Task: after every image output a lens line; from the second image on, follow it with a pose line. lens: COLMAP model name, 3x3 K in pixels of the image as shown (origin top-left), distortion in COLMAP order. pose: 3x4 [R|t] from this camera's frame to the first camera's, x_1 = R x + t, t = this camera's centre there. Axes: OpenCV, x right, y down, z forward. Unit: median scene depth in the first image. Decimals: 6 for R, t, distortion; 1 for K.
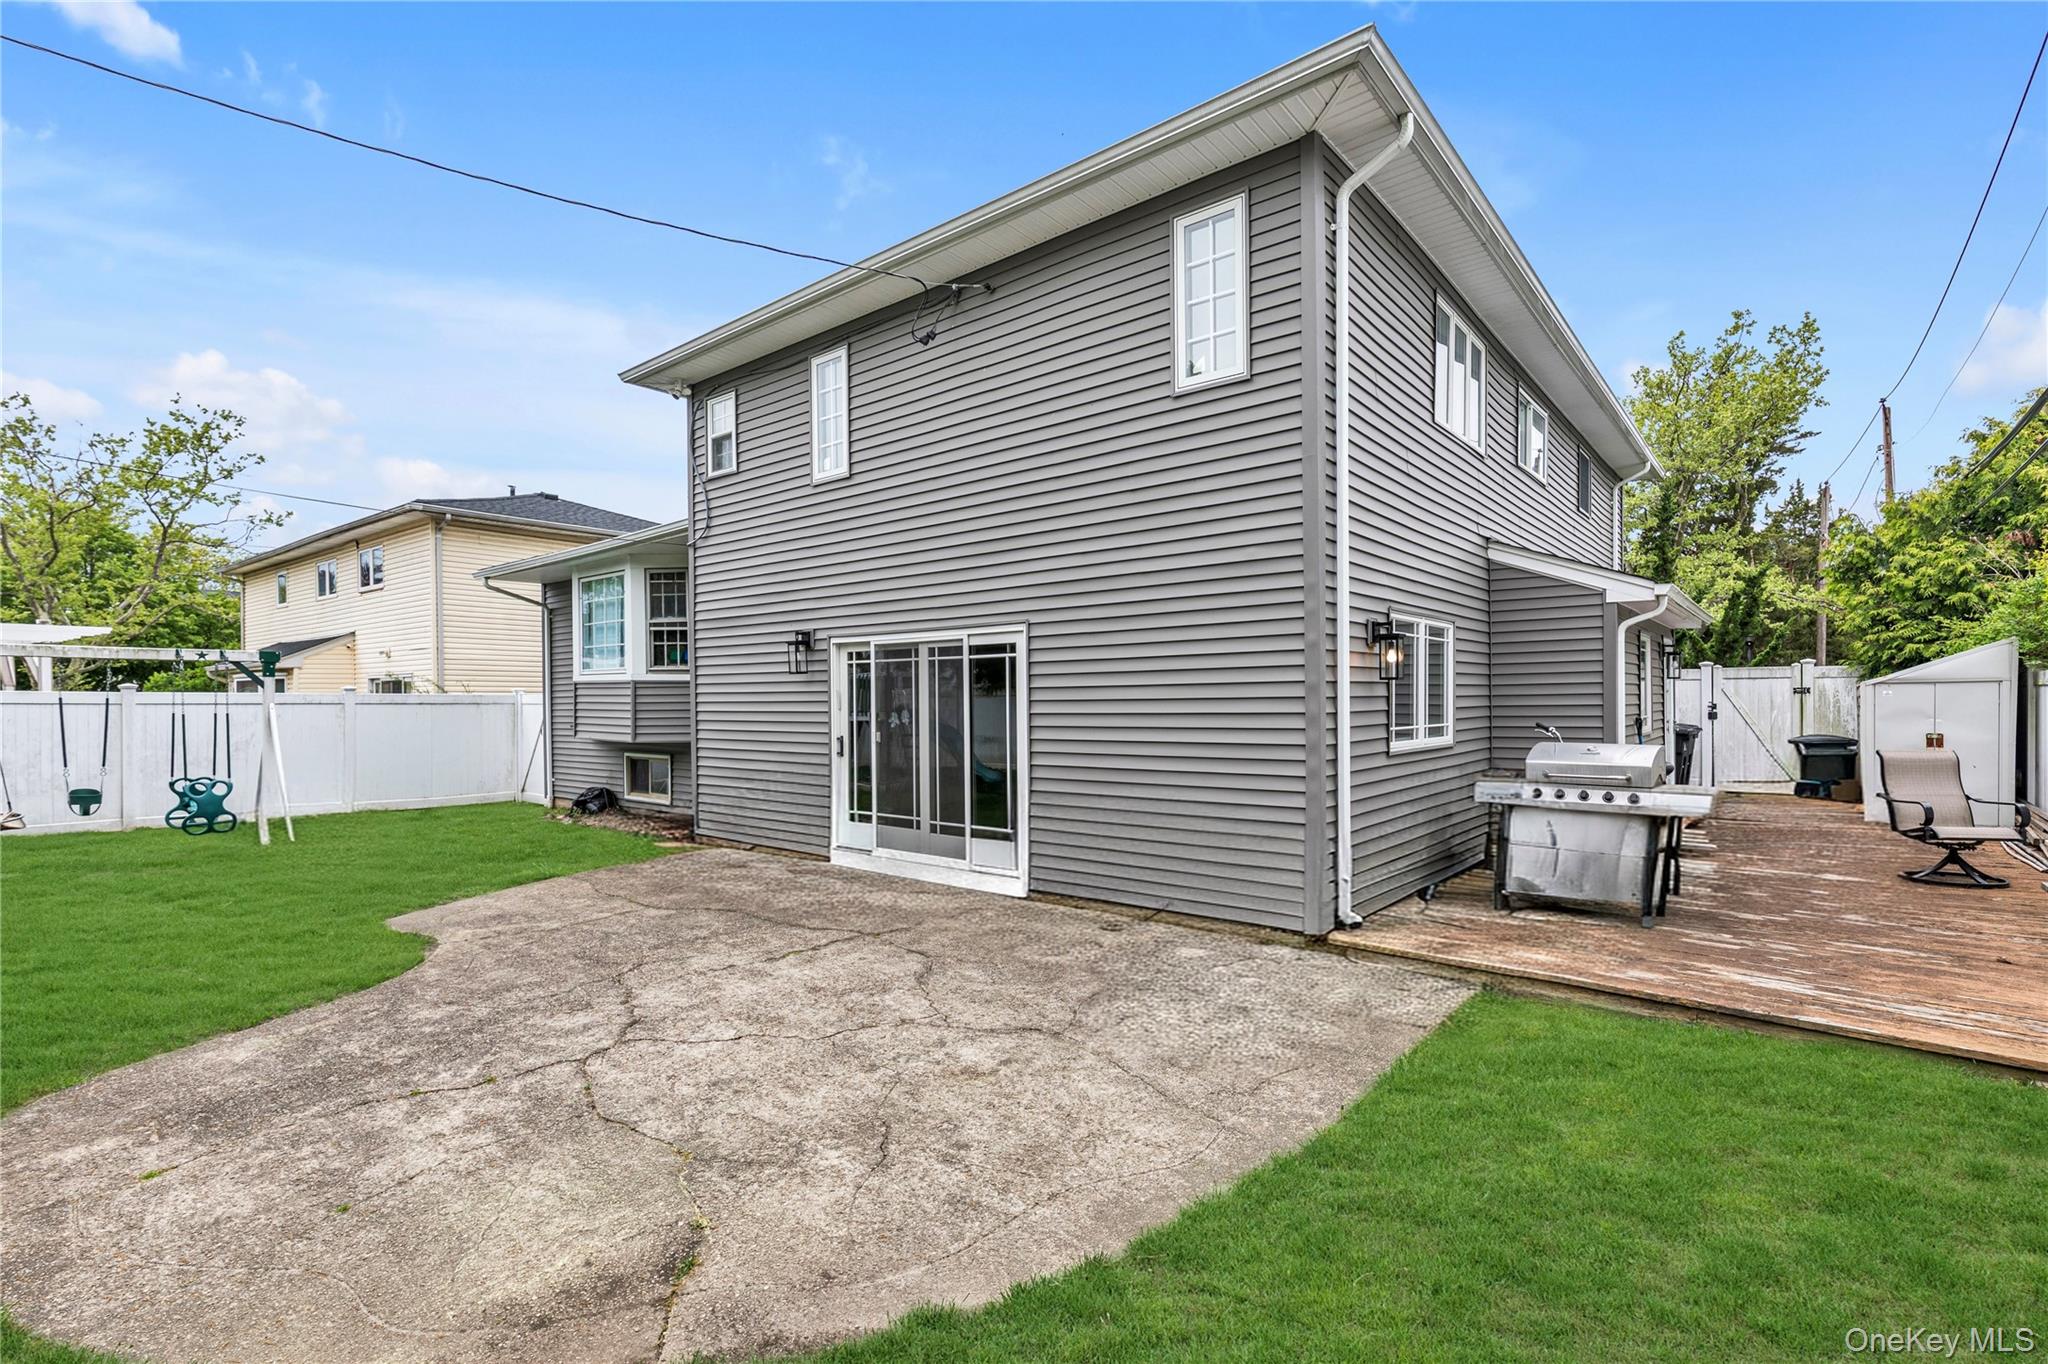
lens RADIAL K [[939.5, 0, 1020.0], [0, 939.5, 693.7], [0, 0, 1]] dist [0.000646, -0.000014]
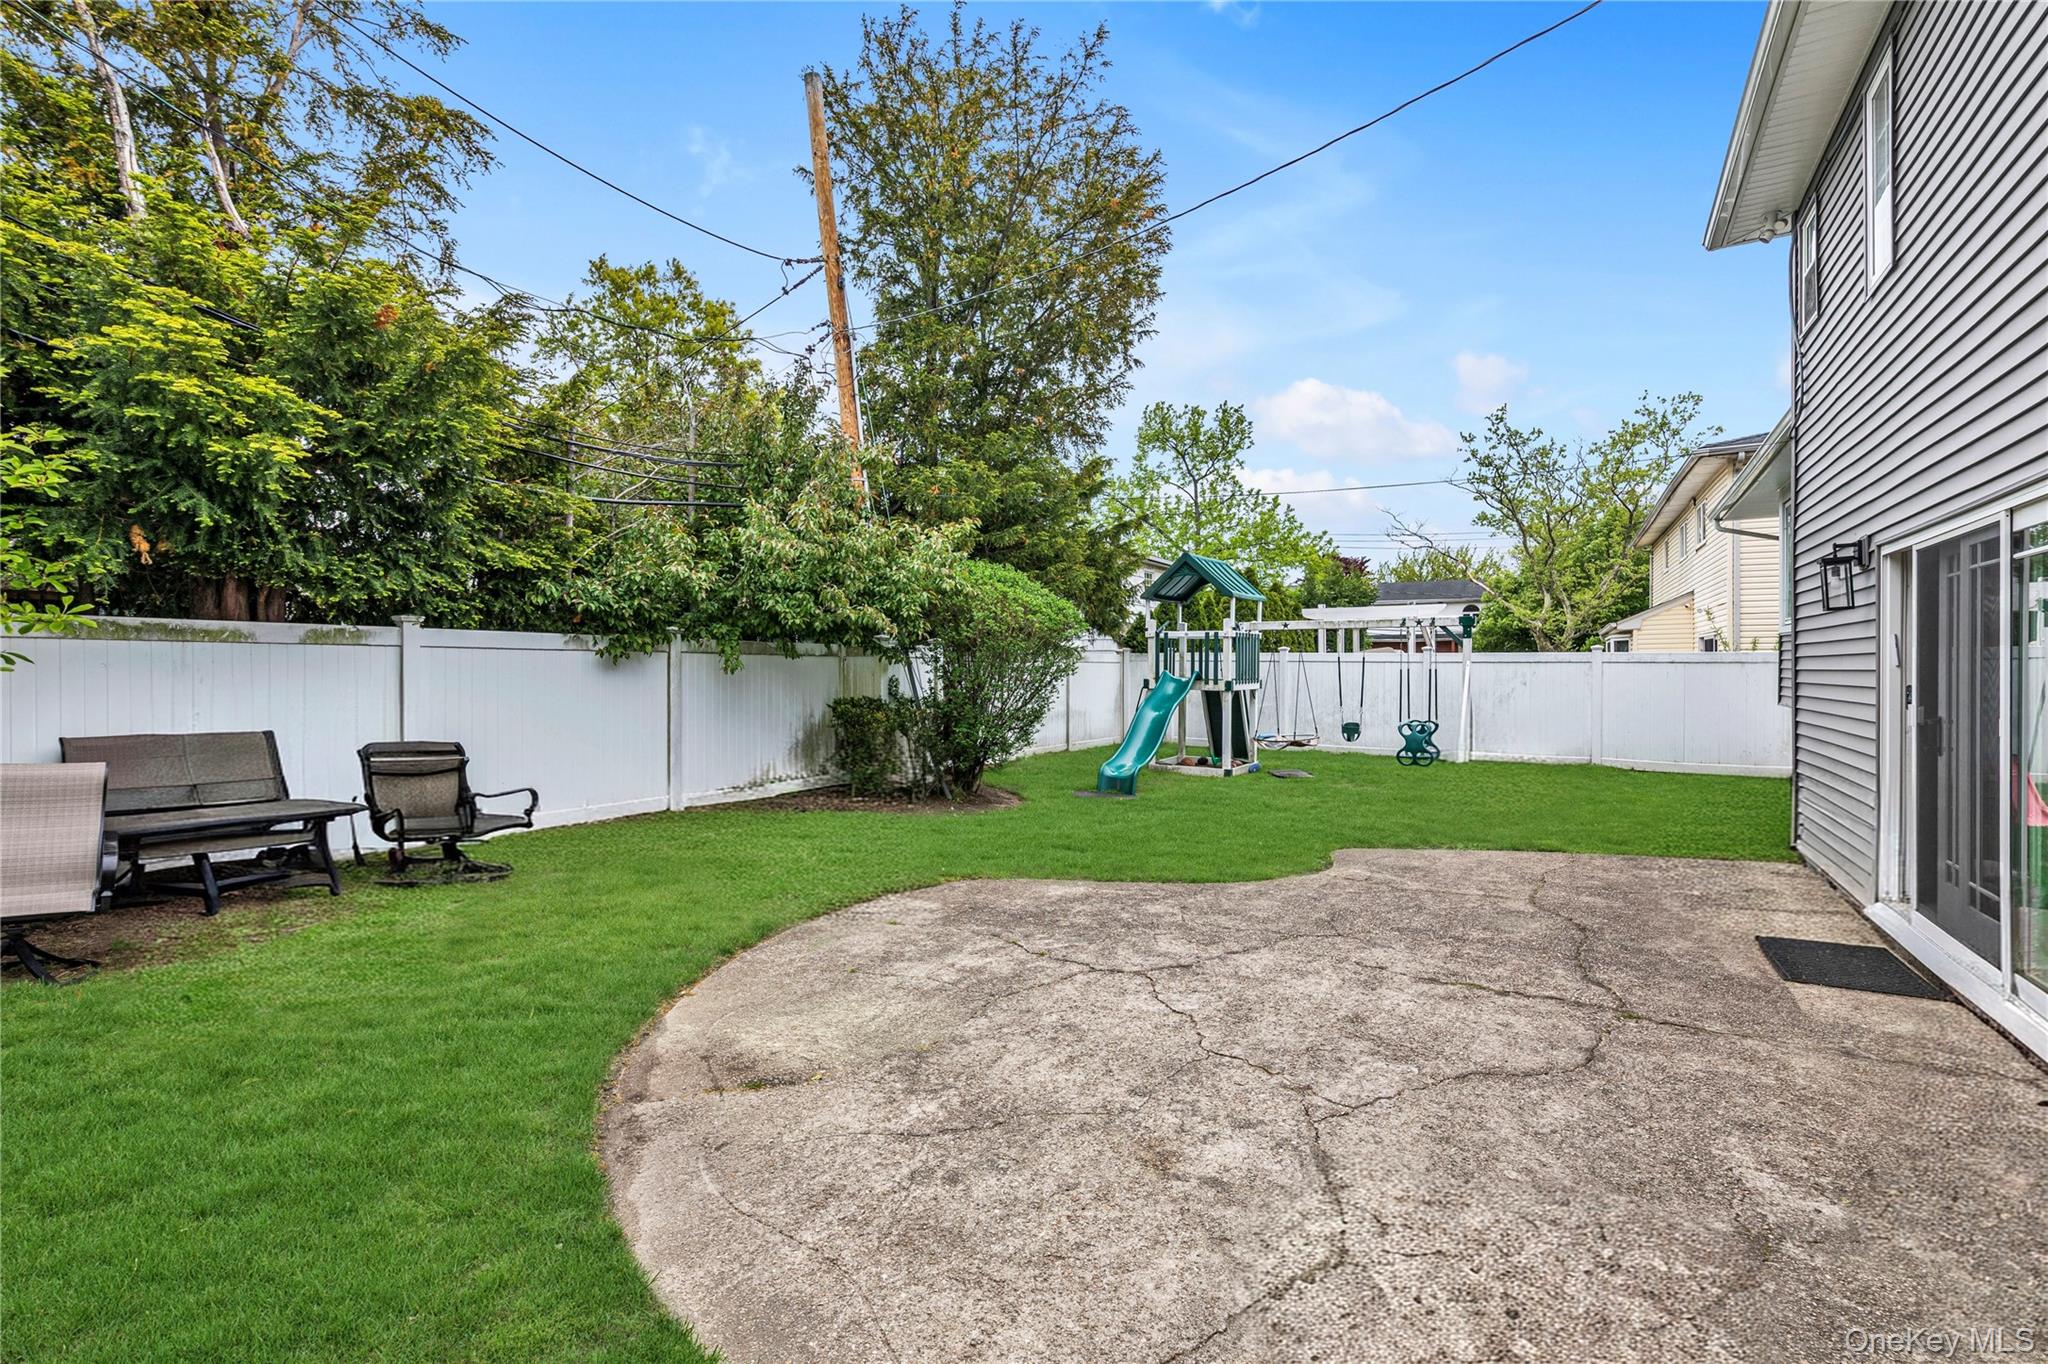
lens RADIAL K [[895.9, 0, 1022.5], [0, 895.9, 675.3], [0, 0, 1]] dist [0.001179, -0.000376]
pose [[0.145120, 0.013077, -0.989328, 0.520406], [0.007636, 0.999868, 0.014336, 0.017550], [0.989385, -0.009635, 0.145001, 0.680795]]
